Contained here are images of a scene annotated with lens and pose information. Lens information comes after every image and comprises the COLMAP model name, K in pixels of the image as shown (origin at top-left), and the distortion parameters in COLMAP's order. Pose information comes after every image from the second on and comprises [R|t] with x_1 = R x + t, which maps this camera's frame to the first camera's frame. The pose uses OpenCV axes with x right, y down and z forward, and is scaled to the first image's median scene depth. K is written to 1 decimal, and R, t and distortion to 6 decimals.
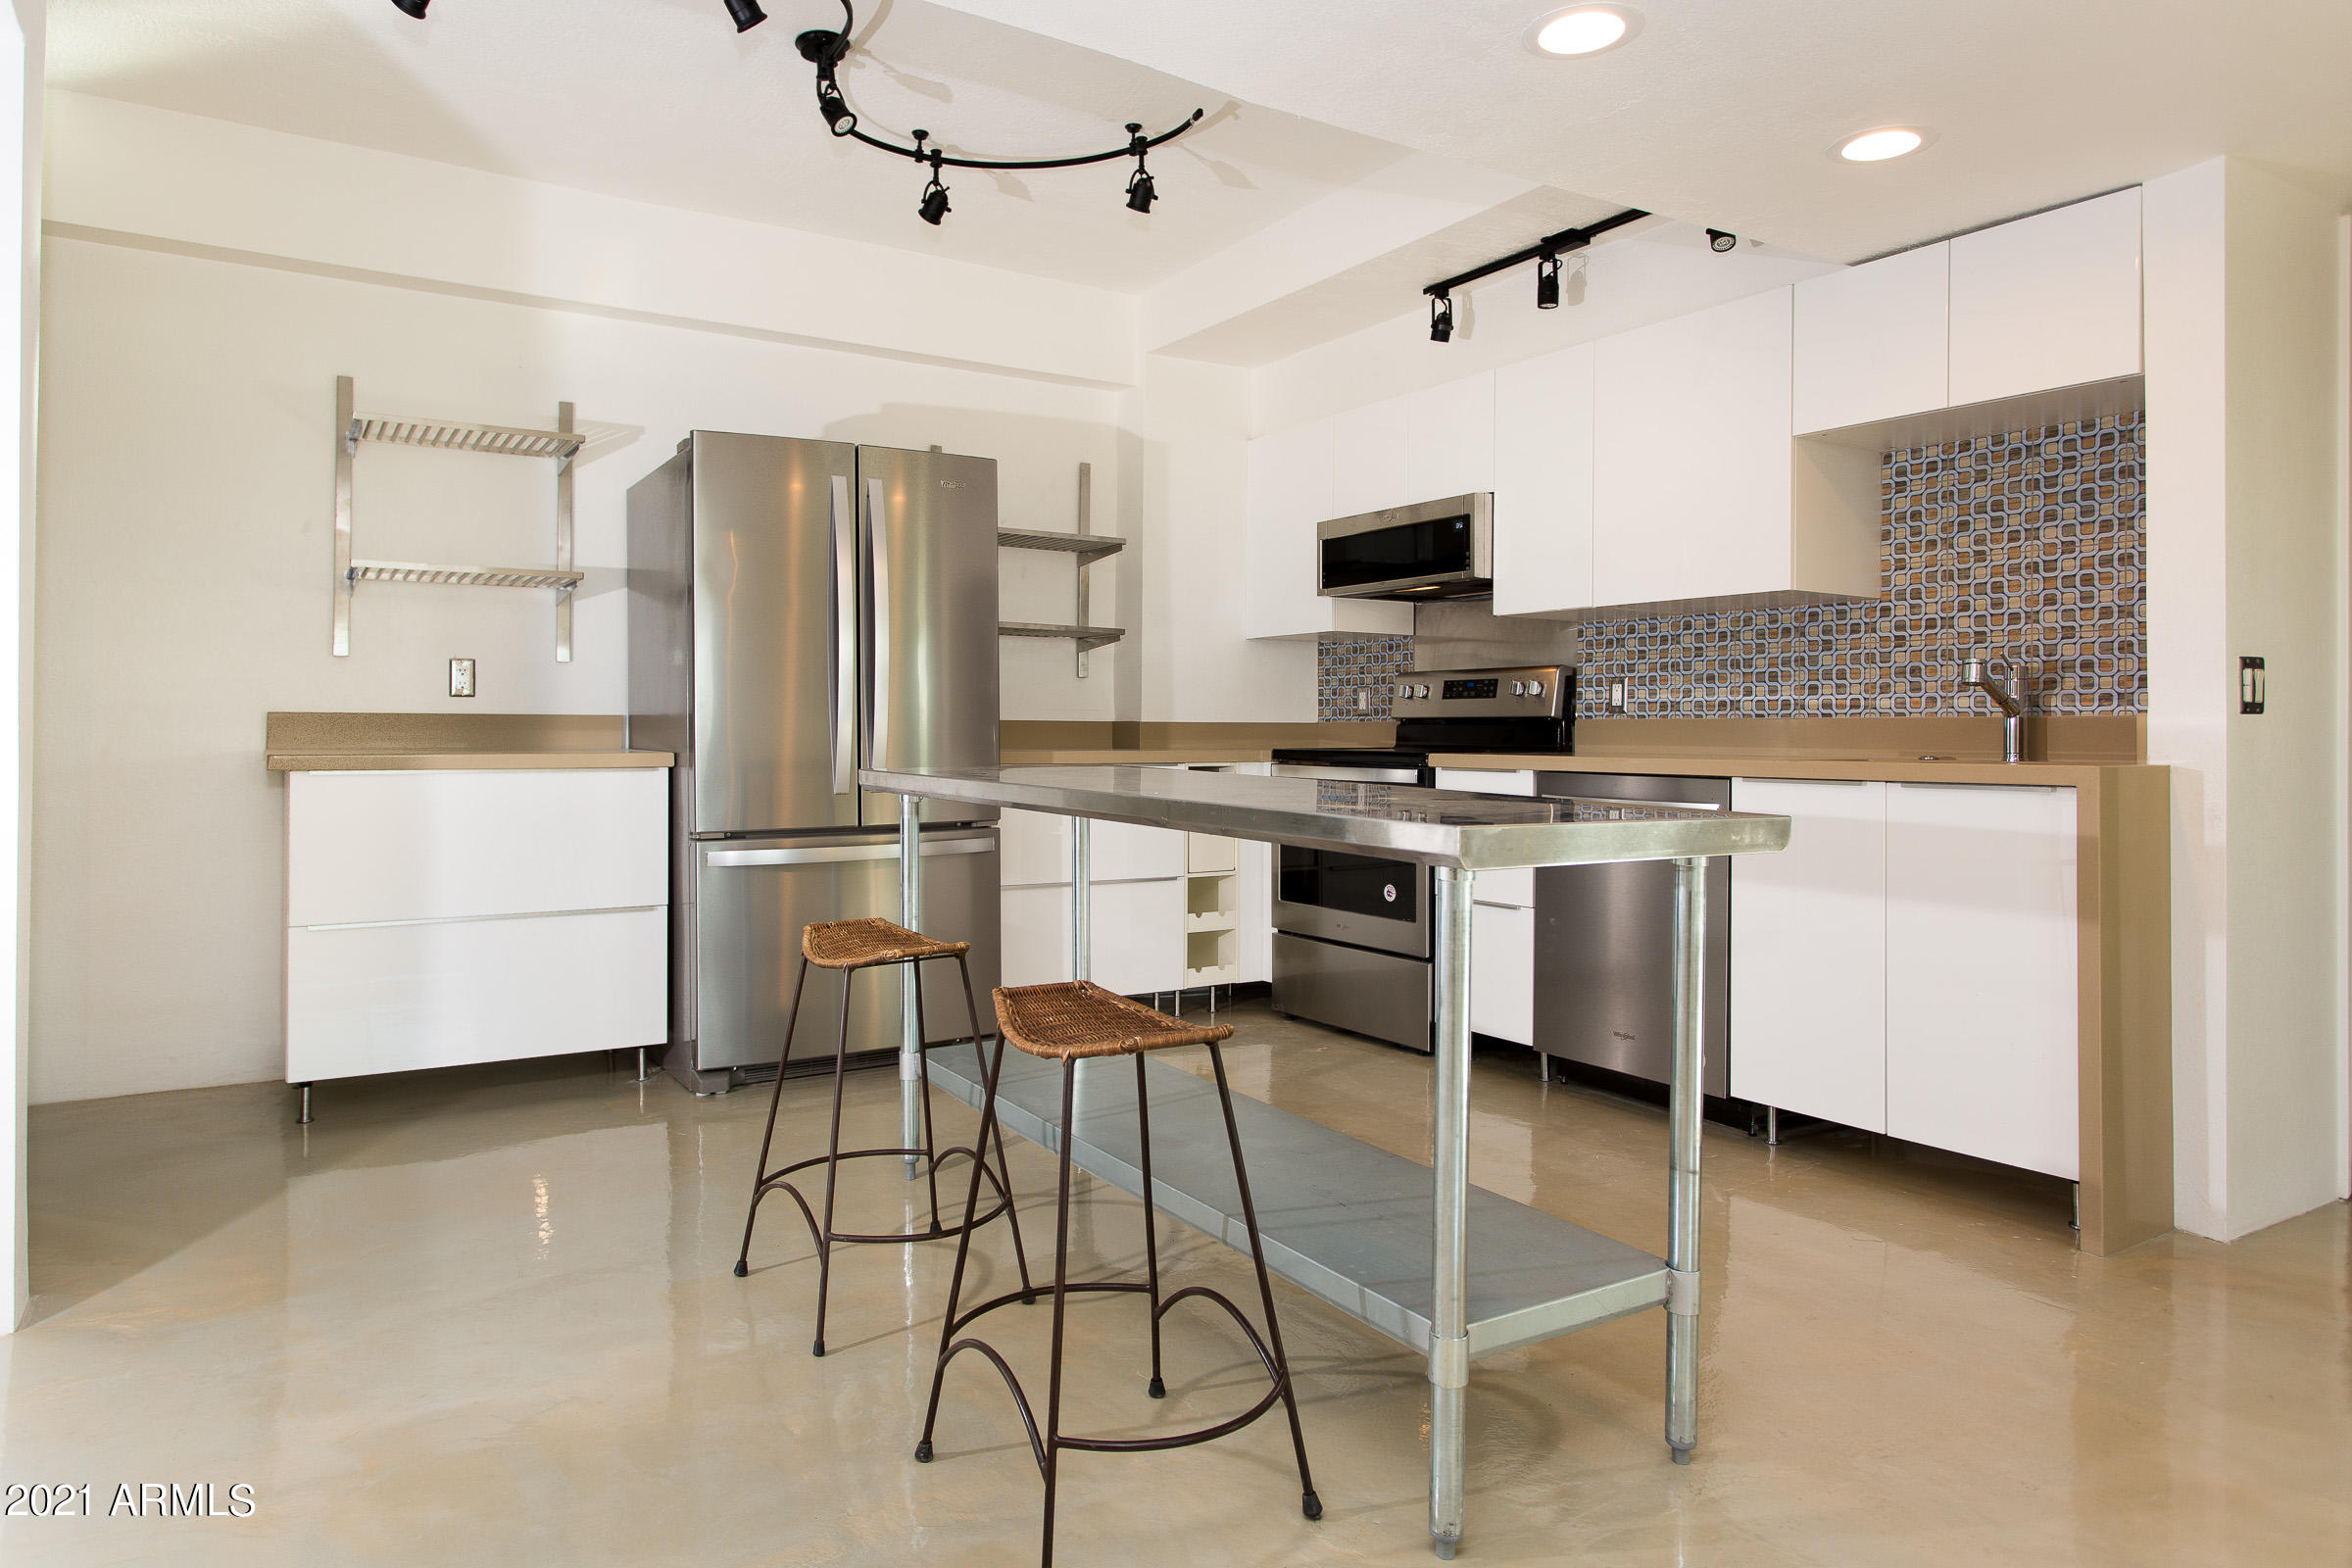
lens RADIAL K [[1437.6, 0, 1077.9], [0, 1437.6, 725.5], [0, 0, 1]] dist [-0.002149, 0.003587]
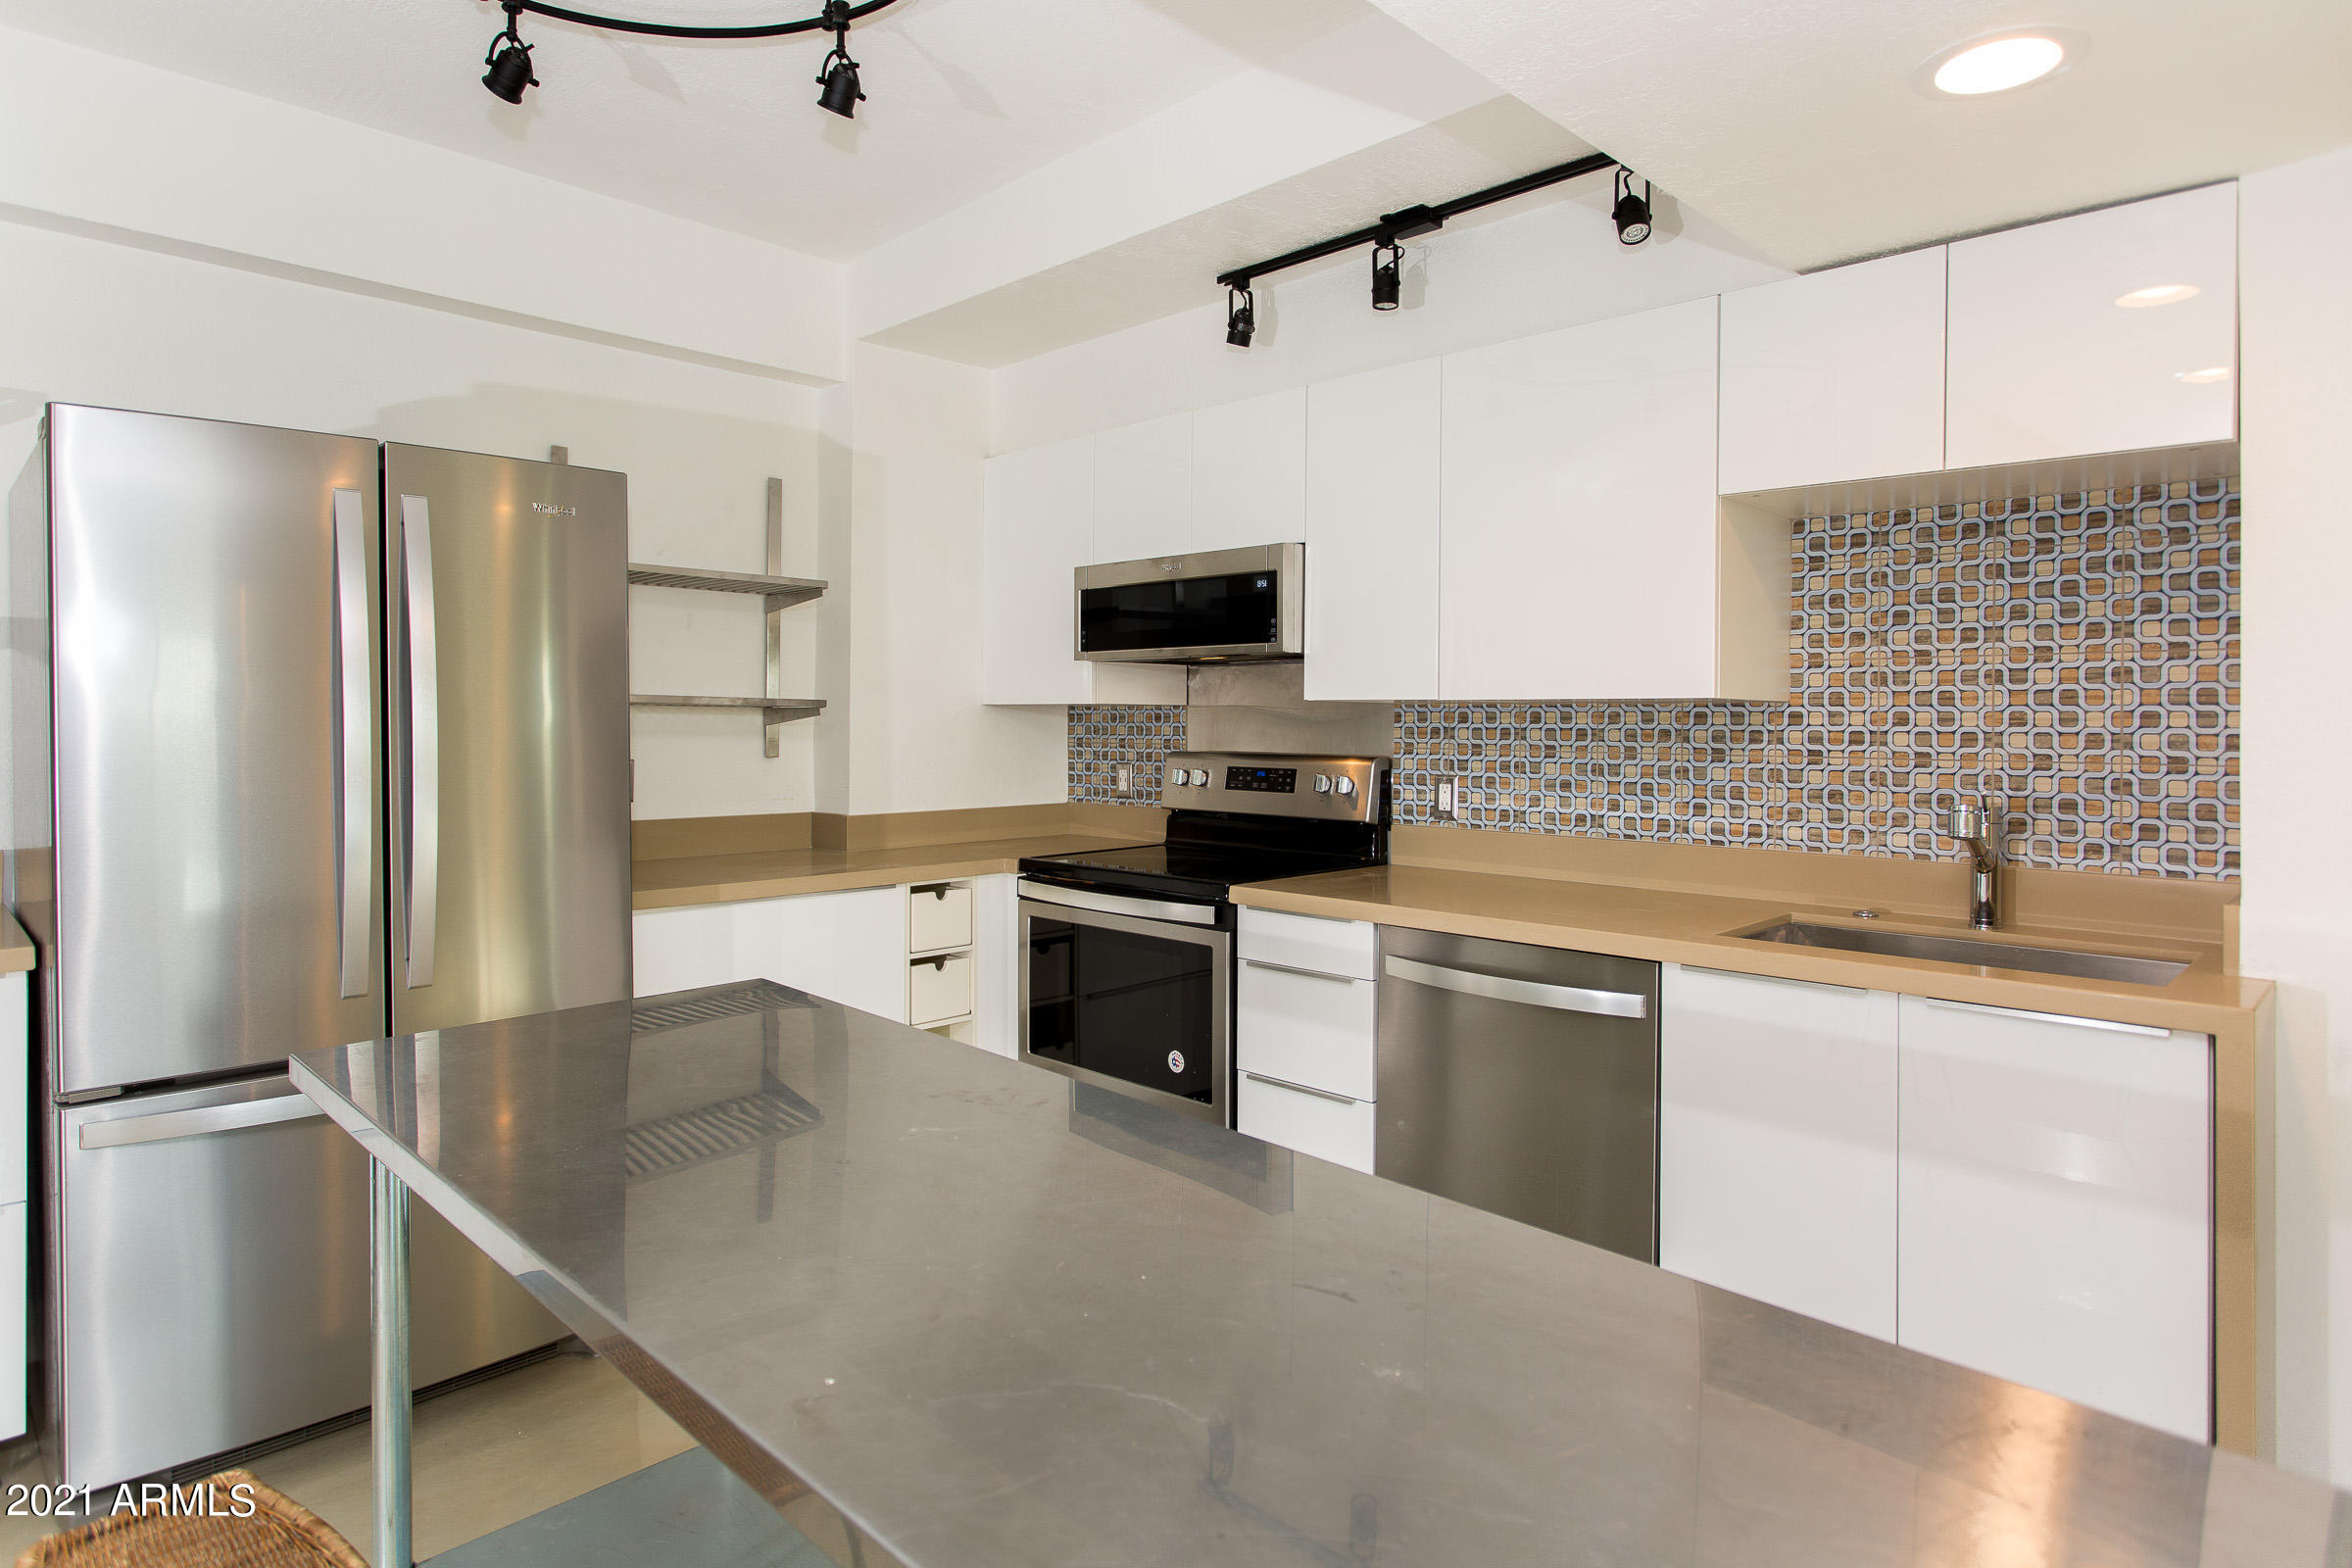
lens RADIAL K [[1340.0, 0, 1139.2], [0, 1340.0, 728.7], [0, 0, 1]] dist [-0.008438, 0.004198]
pose [[0.969663, -0.000471, 0.244444, 0.025447], [-0.001879, 0.999954, 0.009378, -0.074244], [-0.244438, -0.009552, 0.969618, 0.343514]]
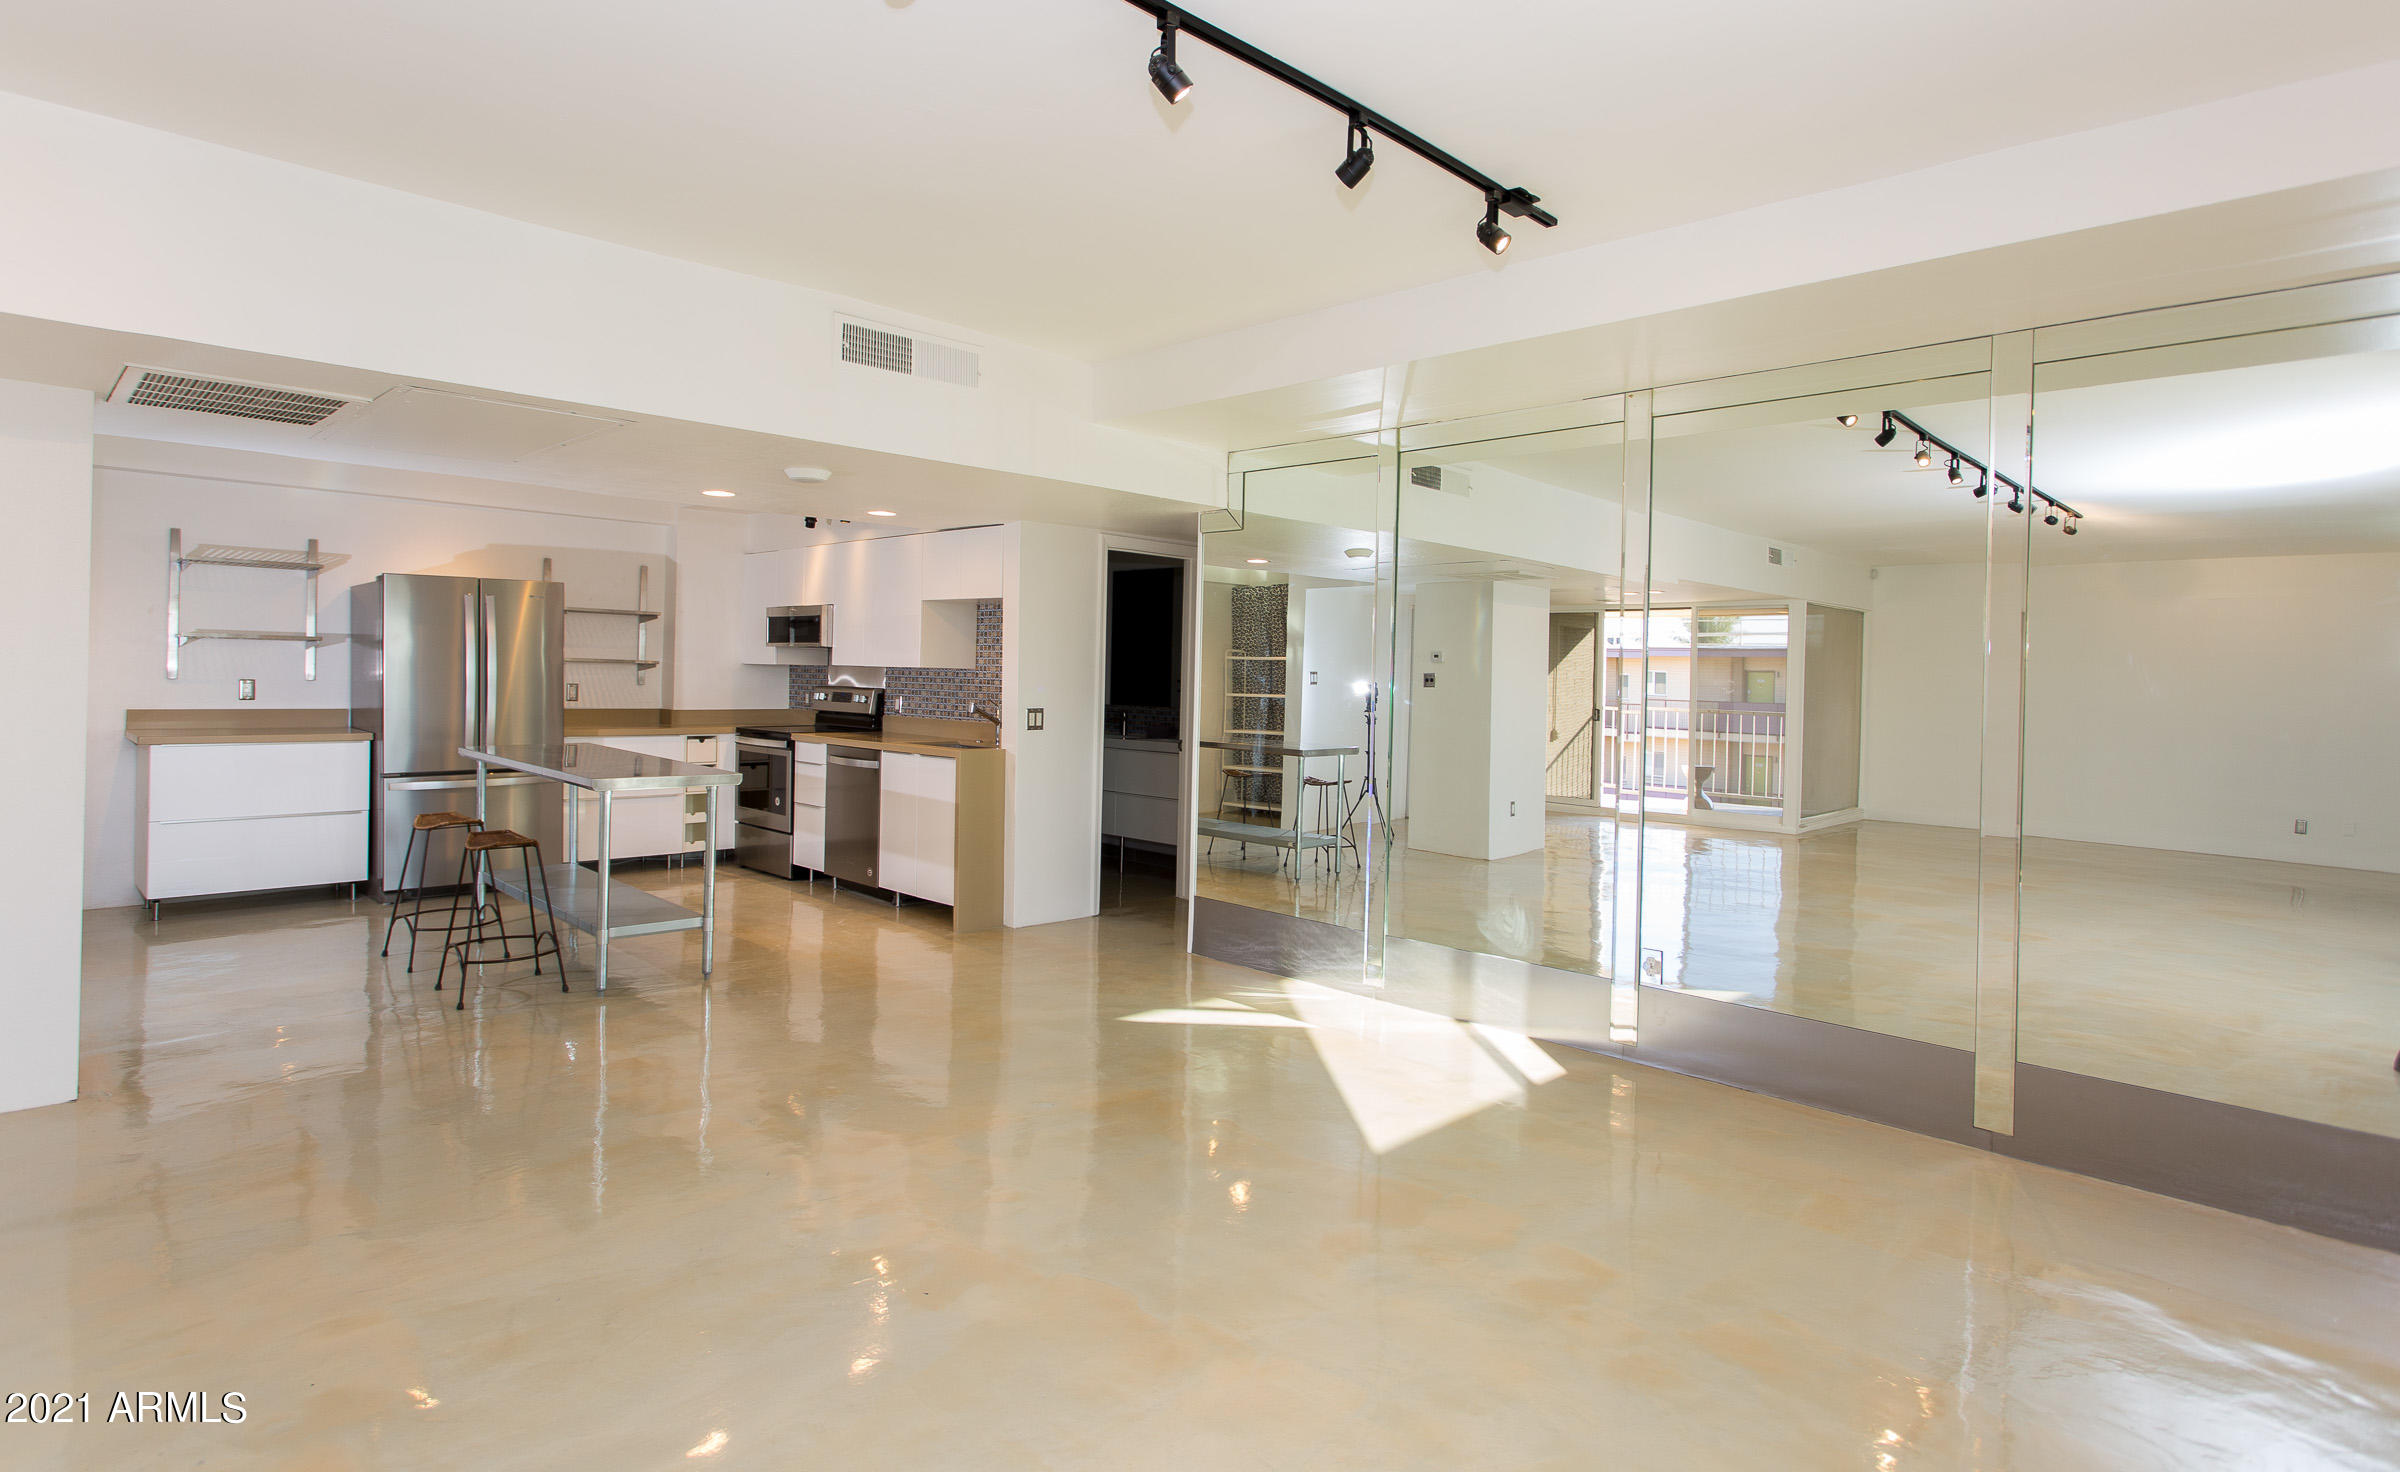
lens RADIAL K [[1219.5, 0, 1130.1], [0, 1219.5, 693.3], [0, 0, 1]] dist [0.028390, 0.000553]
pose [[0.974194, 0.014486, 0.225247, 0.339782], [-0.019417, 0.999618, 0.019691, -0.086437], [-0.224876, -0.023556, 0.974103, -0.856928]]
